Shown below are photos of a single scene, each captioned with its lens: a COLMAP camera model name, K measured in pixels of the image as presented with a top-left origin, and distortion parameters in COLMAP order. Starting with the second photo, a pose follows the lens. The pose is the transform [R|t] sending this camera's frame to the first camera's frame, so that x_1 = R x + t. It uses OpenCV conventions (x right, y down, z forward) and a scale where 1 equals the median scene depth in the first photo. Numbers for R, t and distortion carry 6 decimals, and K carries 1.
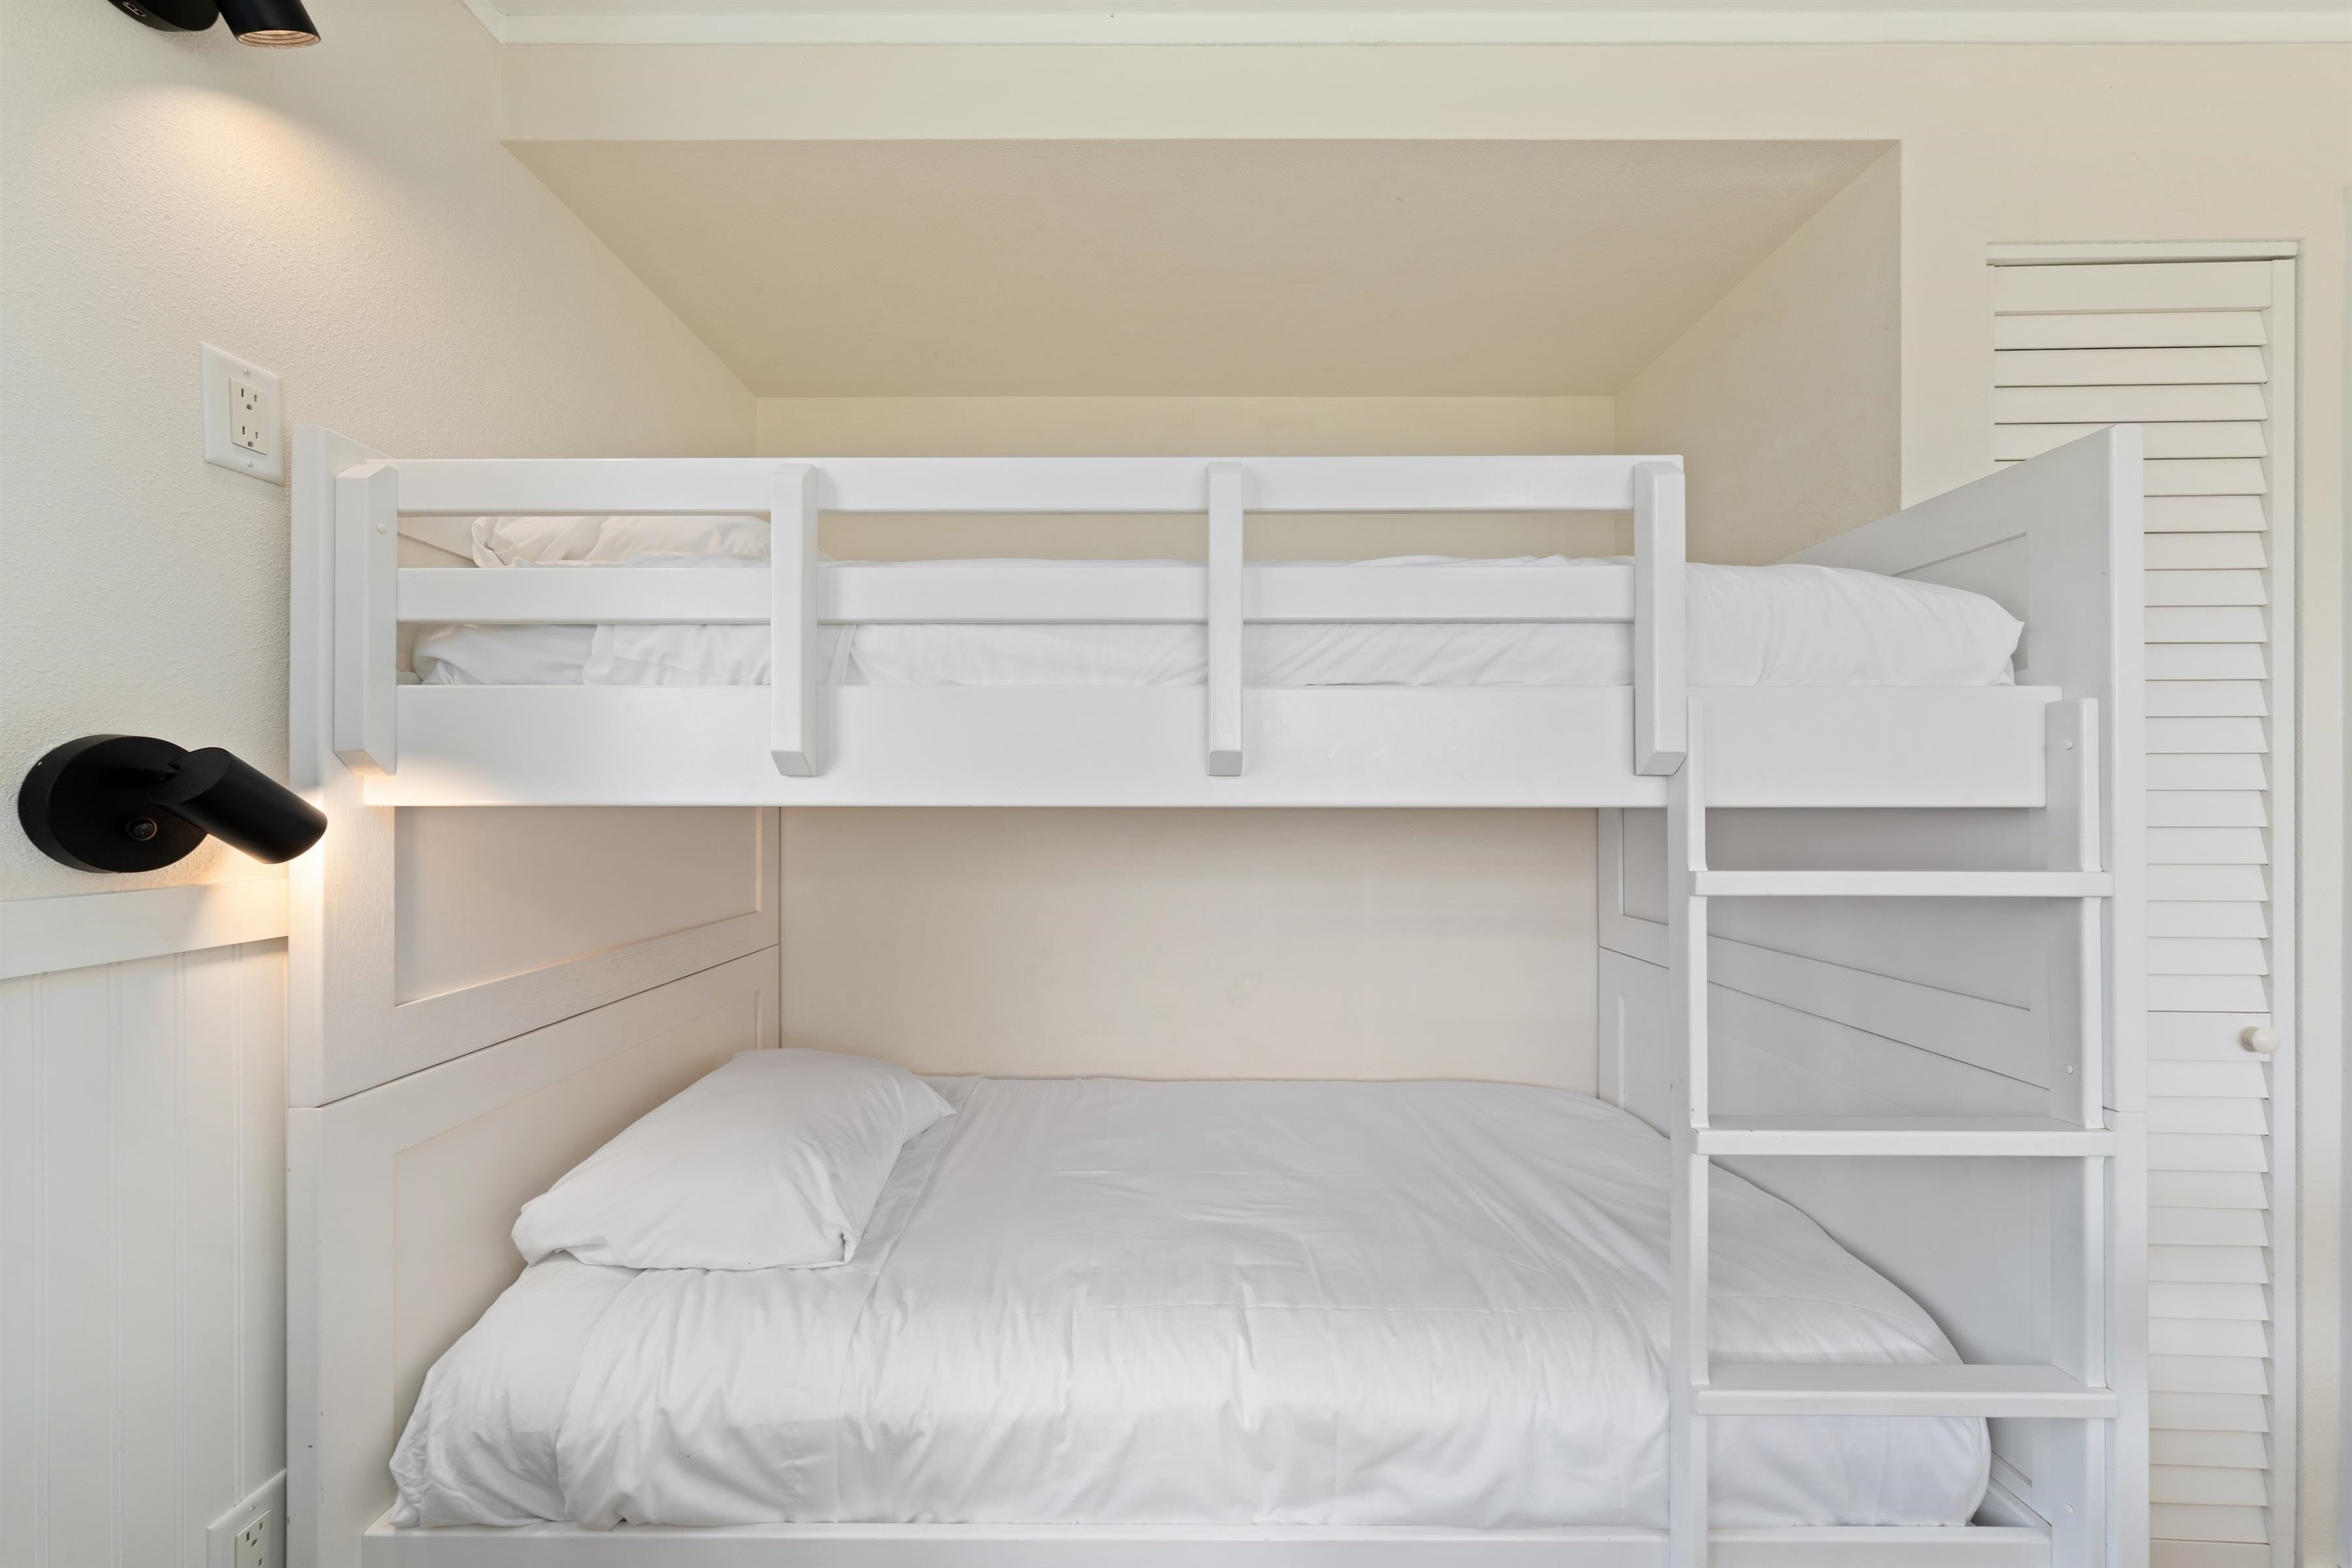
lens RADIAL K [[895.2, 0, 1172.3], [0, 895.2, 803.6], [0, 0, 1]] dist [-0.000308, 0.000003]
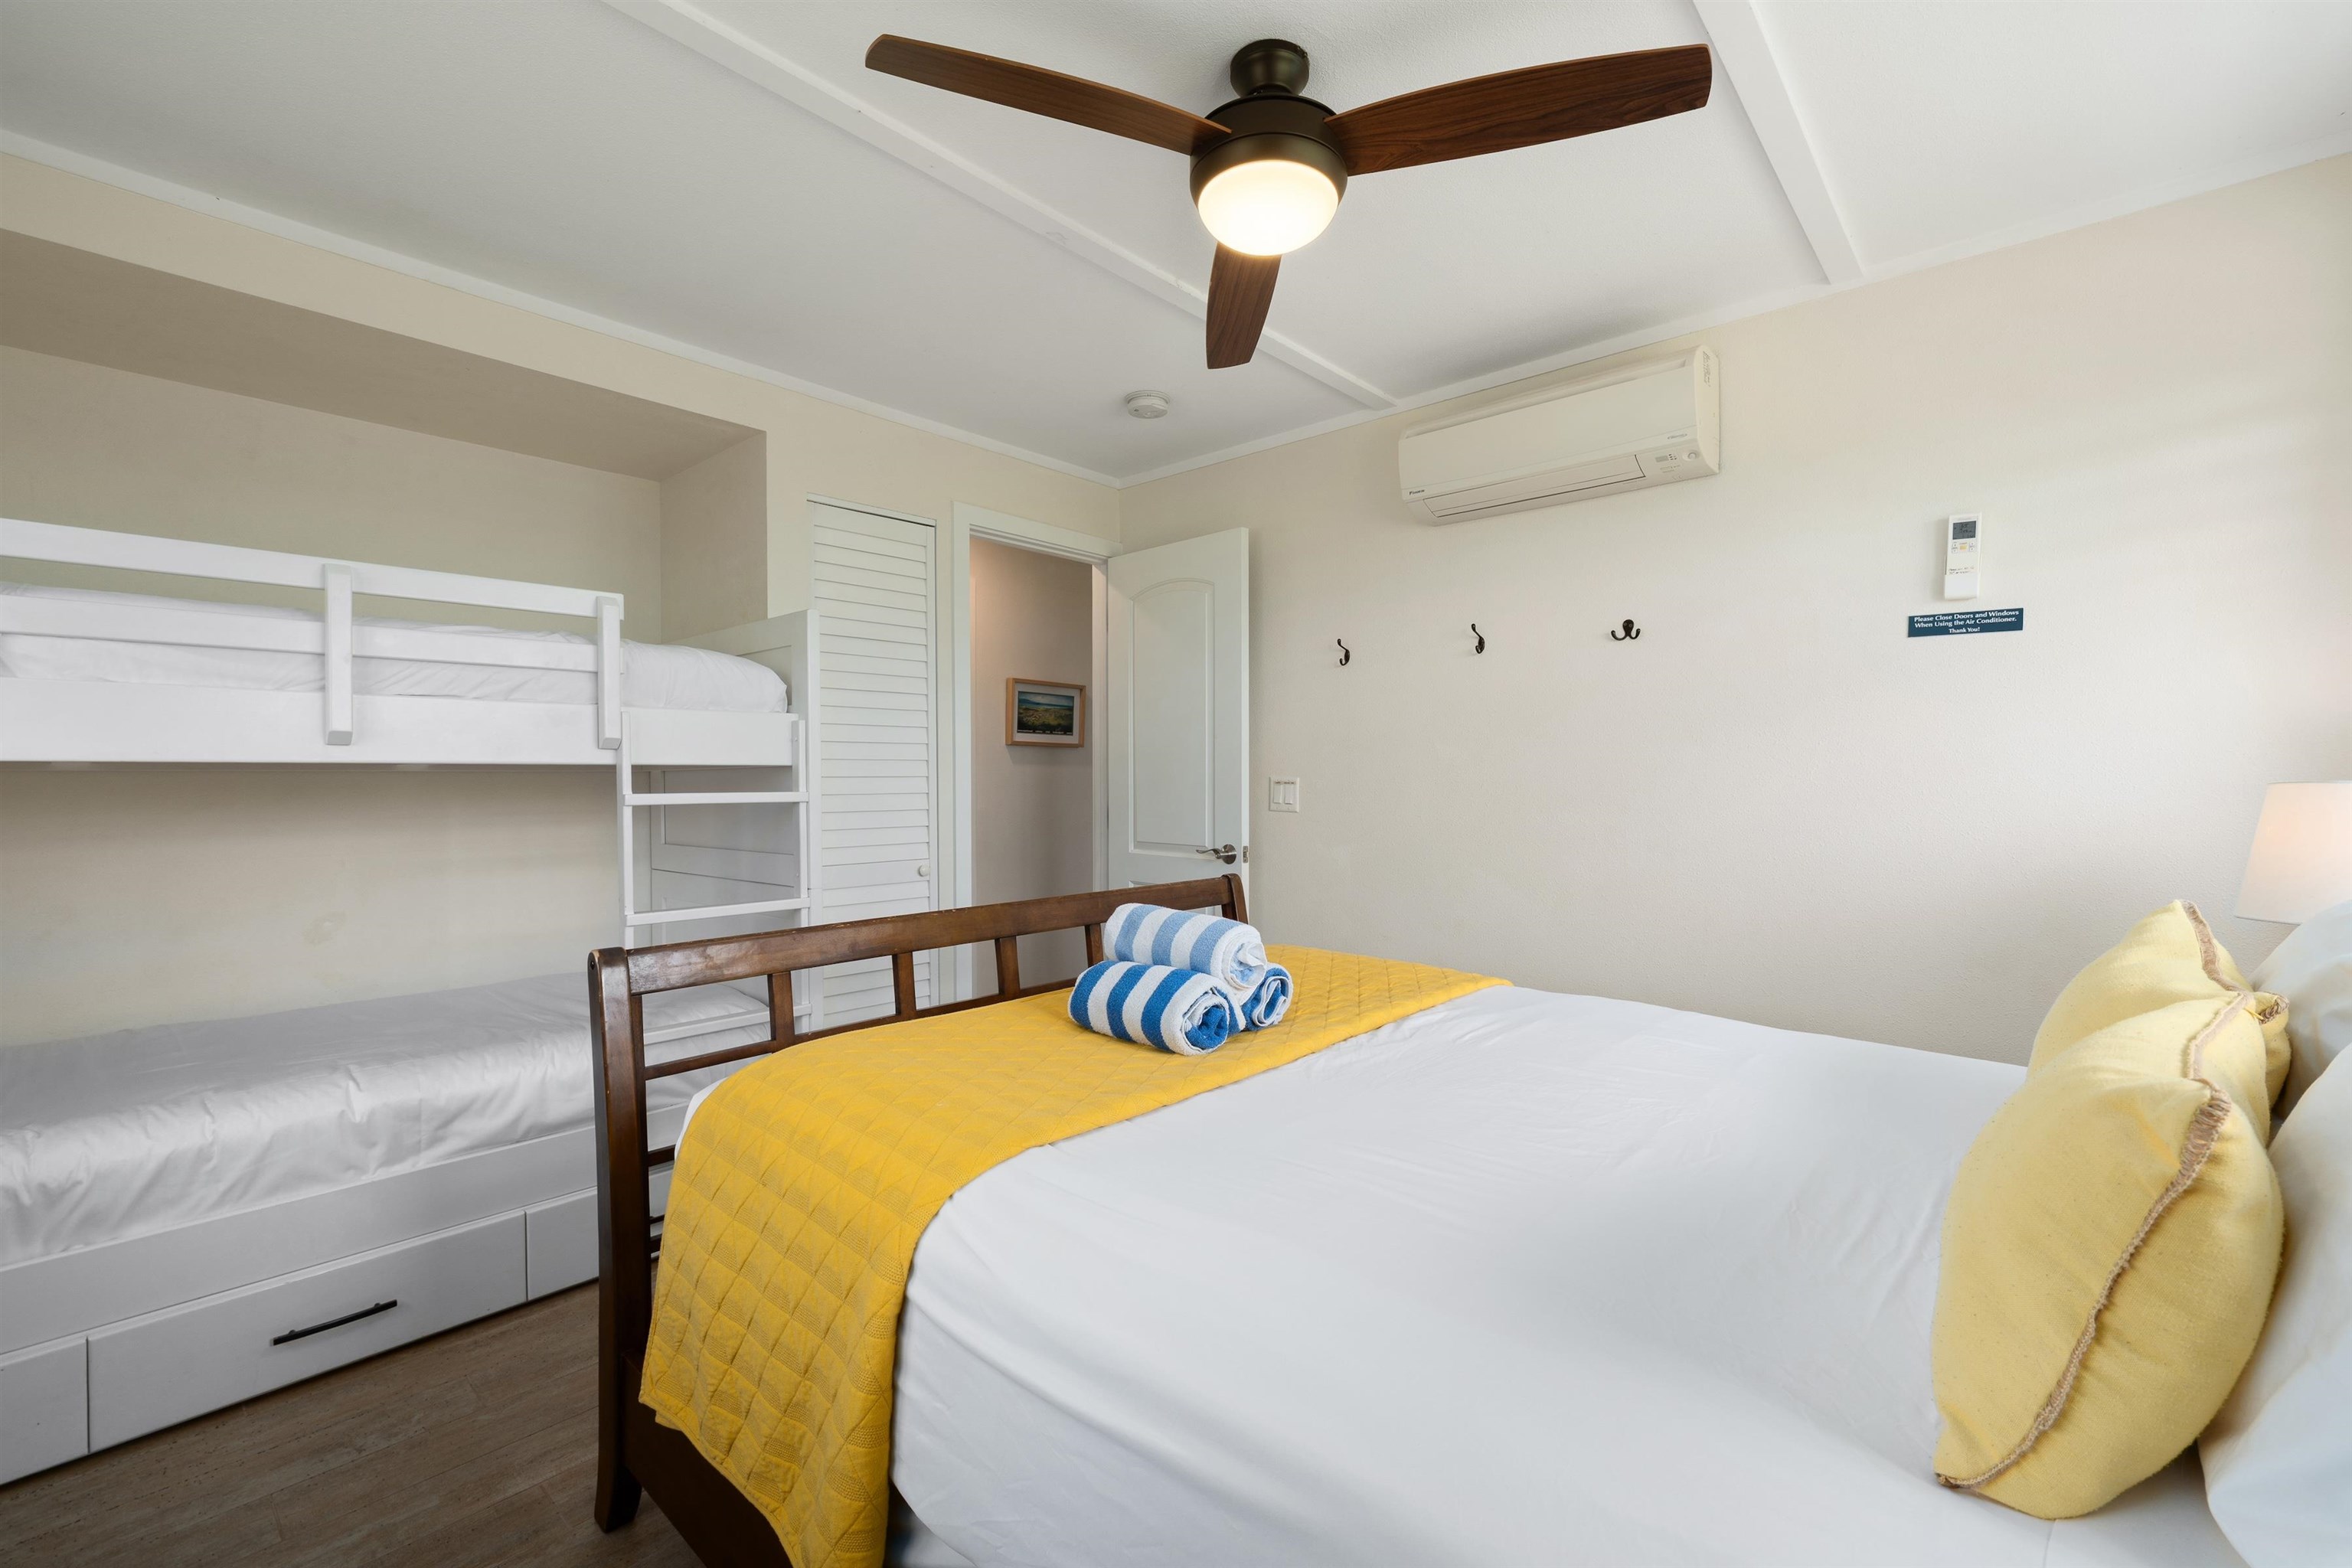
lens RADIAL K [[1020.0, 0, 1184.4], [0, 1020.0, 779.3], [0, 0, 1]] dist [-0.001860, -0.000081]
pose [[0.683325, -0.005057, 0.730097, -0.262245], [0.002343, 0.999986, 0.004734, 0.030067], [-0.730111, -0.001525, 0.683327, -1.534455]]
